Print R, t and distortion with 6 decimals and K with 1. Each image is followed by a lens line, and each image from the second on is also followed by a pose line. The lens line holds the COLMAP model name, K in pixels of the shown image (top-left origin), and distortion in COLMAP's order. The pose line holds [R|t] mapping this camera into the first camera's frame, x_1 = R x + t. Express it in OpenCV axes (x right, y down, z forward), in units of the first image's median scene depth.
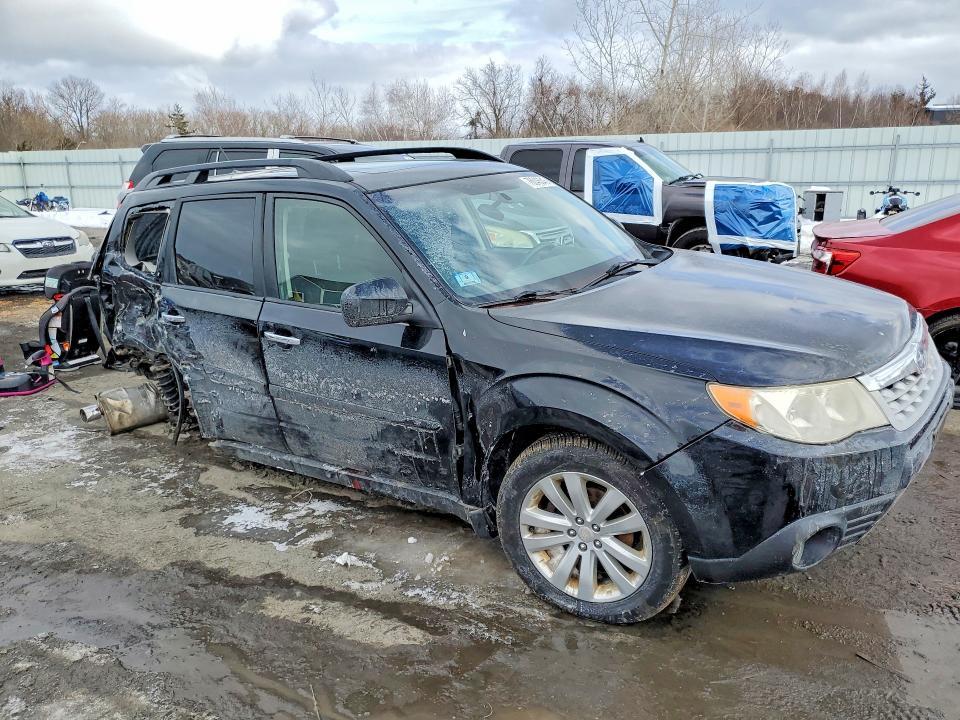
lens RADIAL K [[689.5, 0, 480.0], [0, 689.5, 360.0], [0, 0, 1]] dist [-0.005123, -0.000192]
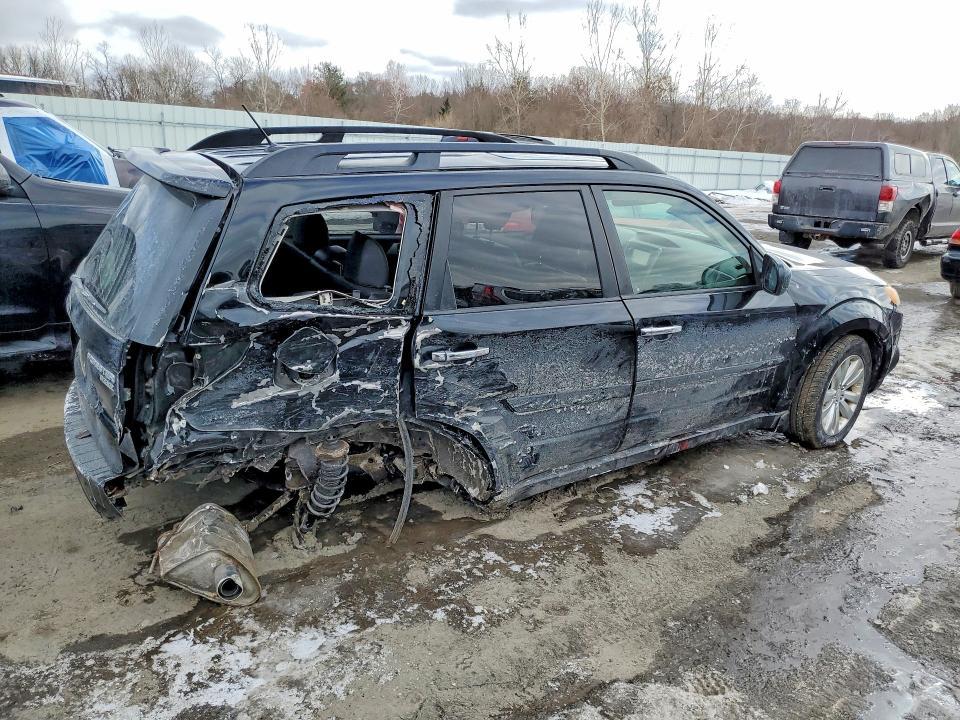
lens RADIAL K [[714.7, 0, 480.0], [0, 714.7, 360.0], [0, 0, 1]] dist [-0.000057, 0.002349]
pose [[0.426138, -0.223551, 0.876602, -1.312859], [0.195275, 0.968874, 0.152154, -0.198080], [-0.883331, 0.106340, 0.456528, 0.748628]]
